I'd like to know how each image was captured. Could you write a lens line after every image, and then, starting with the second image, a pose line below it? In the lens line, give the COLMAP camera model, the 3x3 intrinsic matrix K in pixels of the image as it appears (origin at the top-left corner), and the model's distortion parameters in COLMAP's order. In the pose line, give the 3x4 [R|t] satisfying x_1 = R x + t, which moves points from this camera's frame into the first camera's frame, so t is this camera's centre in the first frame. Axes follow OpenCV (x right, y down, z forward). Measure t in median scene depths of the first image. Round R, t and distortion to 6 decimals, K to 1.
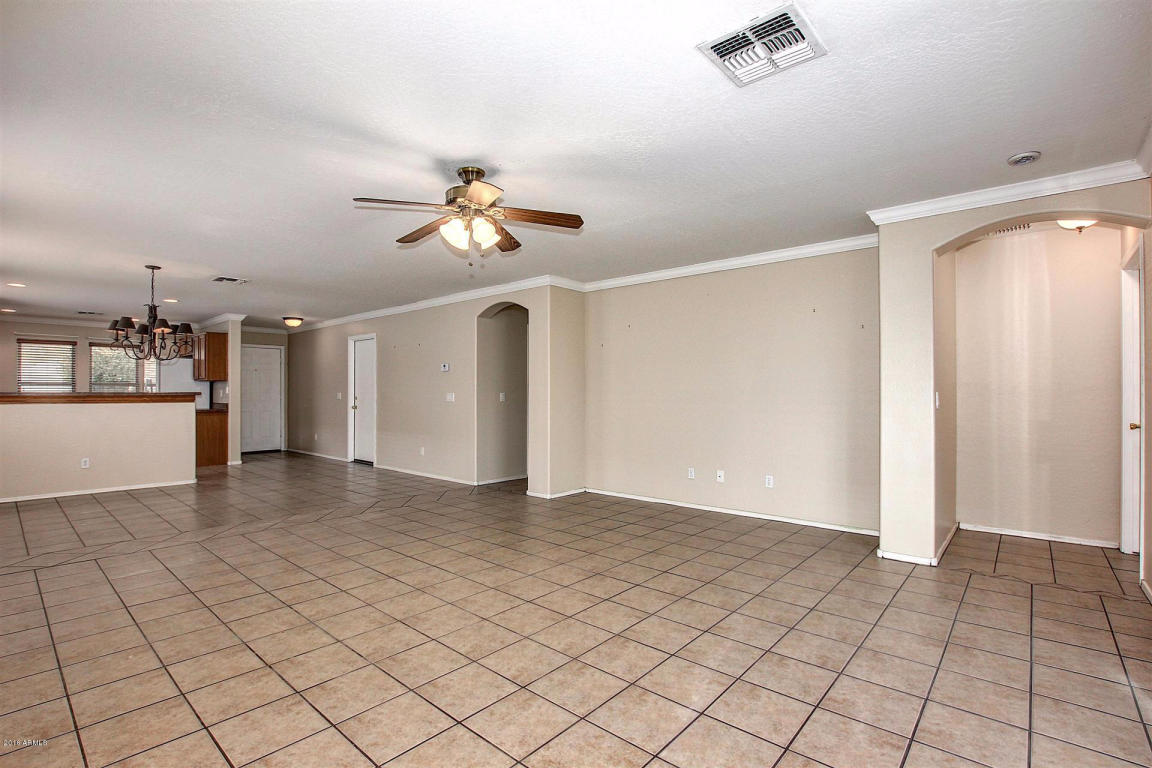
lens RADIAL K [[534.9, 0, 578.2], [0, 534.9, 391.7], [0, 0, 1]] dist [-0.030797, 0.006062]
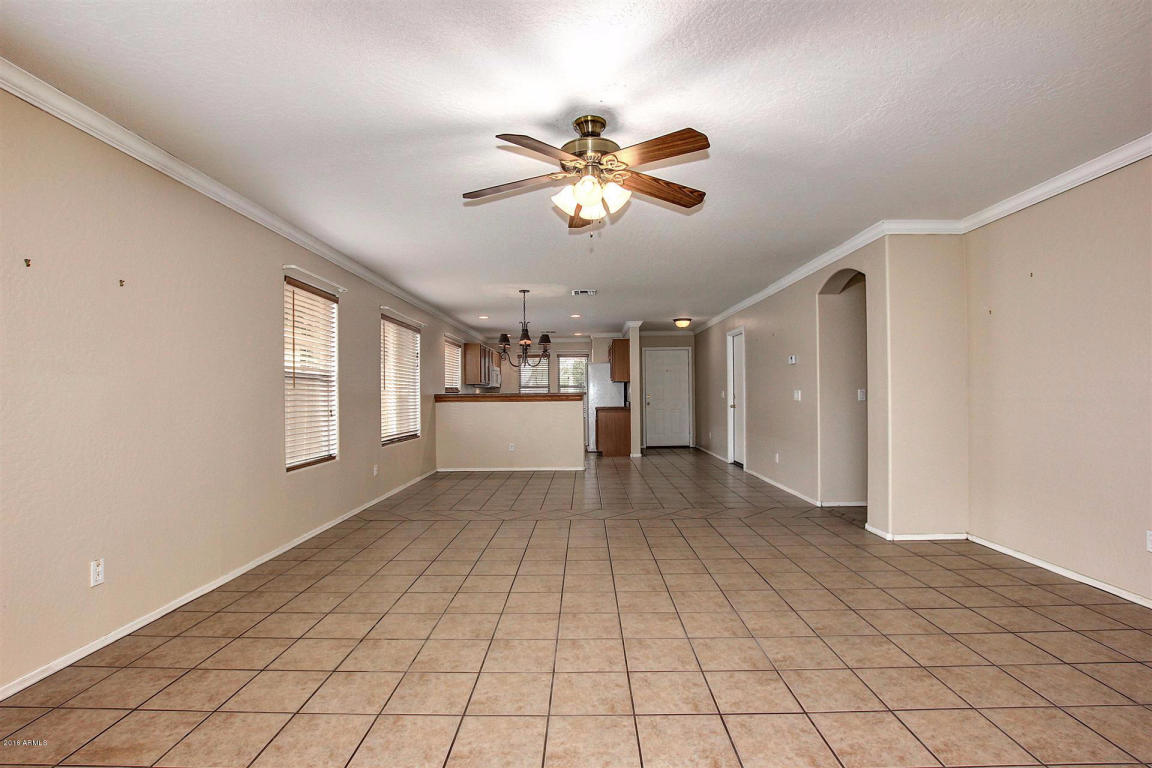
lens RADIAL K [[551.6, 0, 574.8], [0, 551.6, 392.4], [0, 0, 1]] dist [-0.033386, 0.005846]
pose [[0.645443, -0.009497, -0.763750, 0.215656], [0.014344, 0.999897, -0.000311, 0.001312], [0.763674, -0.010754, 0.645513, 0.219162]]
